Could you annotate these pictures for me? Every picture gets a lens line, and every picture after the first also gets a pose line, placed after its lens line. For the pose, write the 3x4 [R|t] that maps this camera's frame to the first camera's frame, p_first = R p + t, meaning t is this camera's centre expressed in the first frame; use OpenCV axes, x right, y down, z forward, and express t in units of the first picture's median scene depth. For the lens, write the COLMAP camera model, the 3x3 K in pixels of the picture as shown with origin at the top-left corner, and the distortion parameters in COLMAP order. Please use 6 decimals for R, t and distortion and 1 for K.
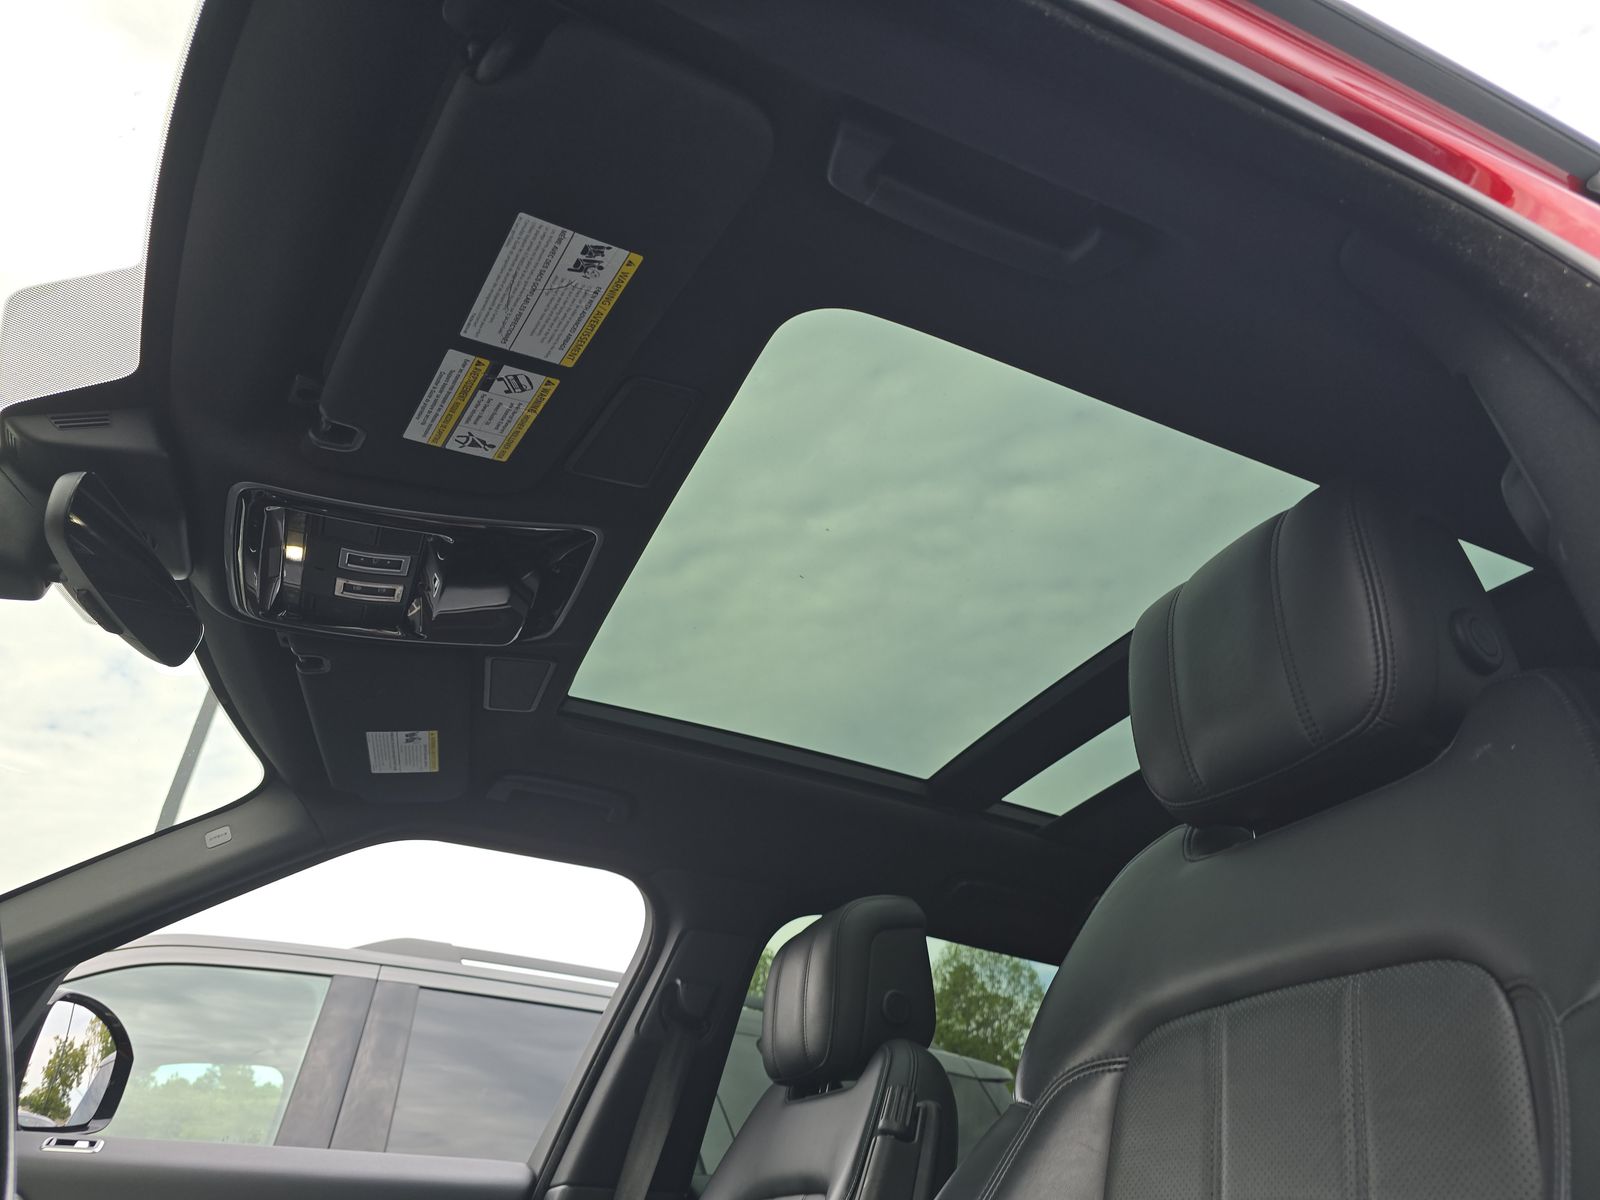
lens RADIAL K [[1073.8, 0, 800.3], [0, 1073.8, 598.8], [0, 0, 1]] dist [0.034340, -0.024854]
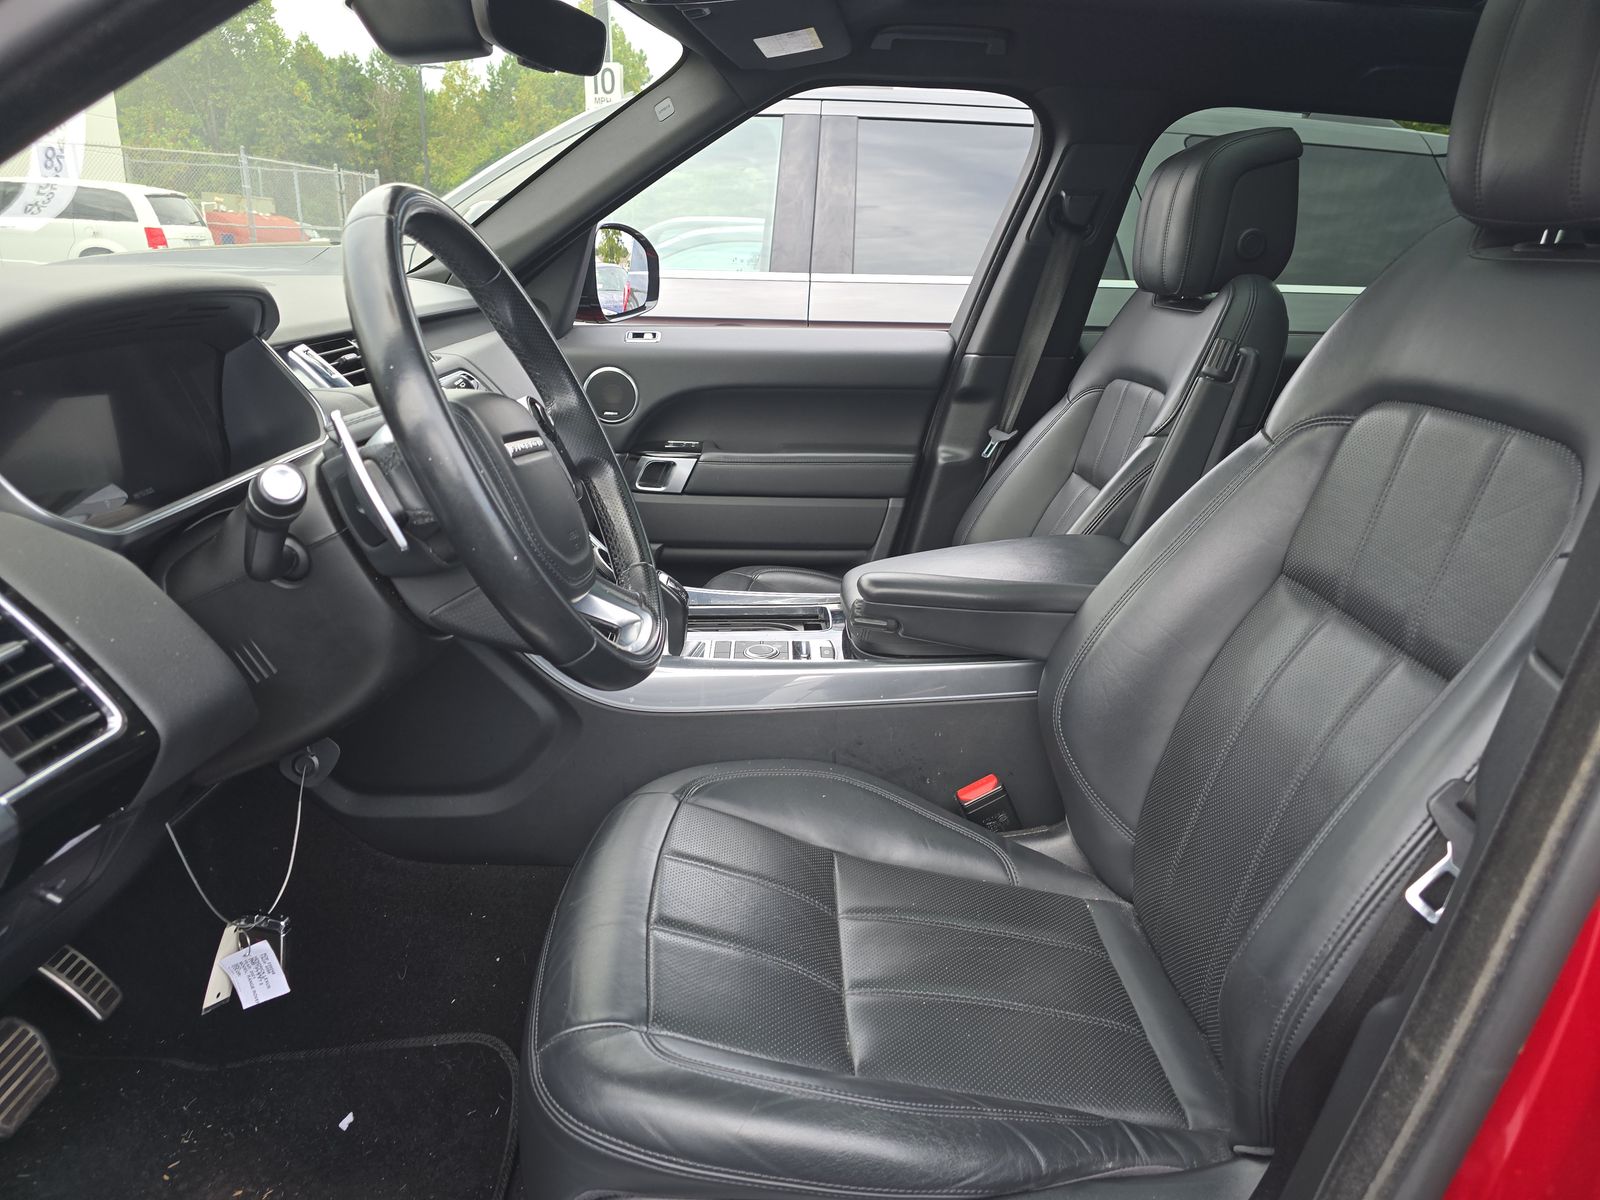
lens RADIAL K [[1073.8, 0, 804.6], [0, 1073.8, 599.8], [0, 0, 1]] dist [0.034340, -0.024854]
pose [[0.926941, 0.100008, -0.361634, 0.092268], [0.209291, 0.662134, 0.719566, -0.246029], [0.311413, -0.742682, 0.592828, -0.061123]]
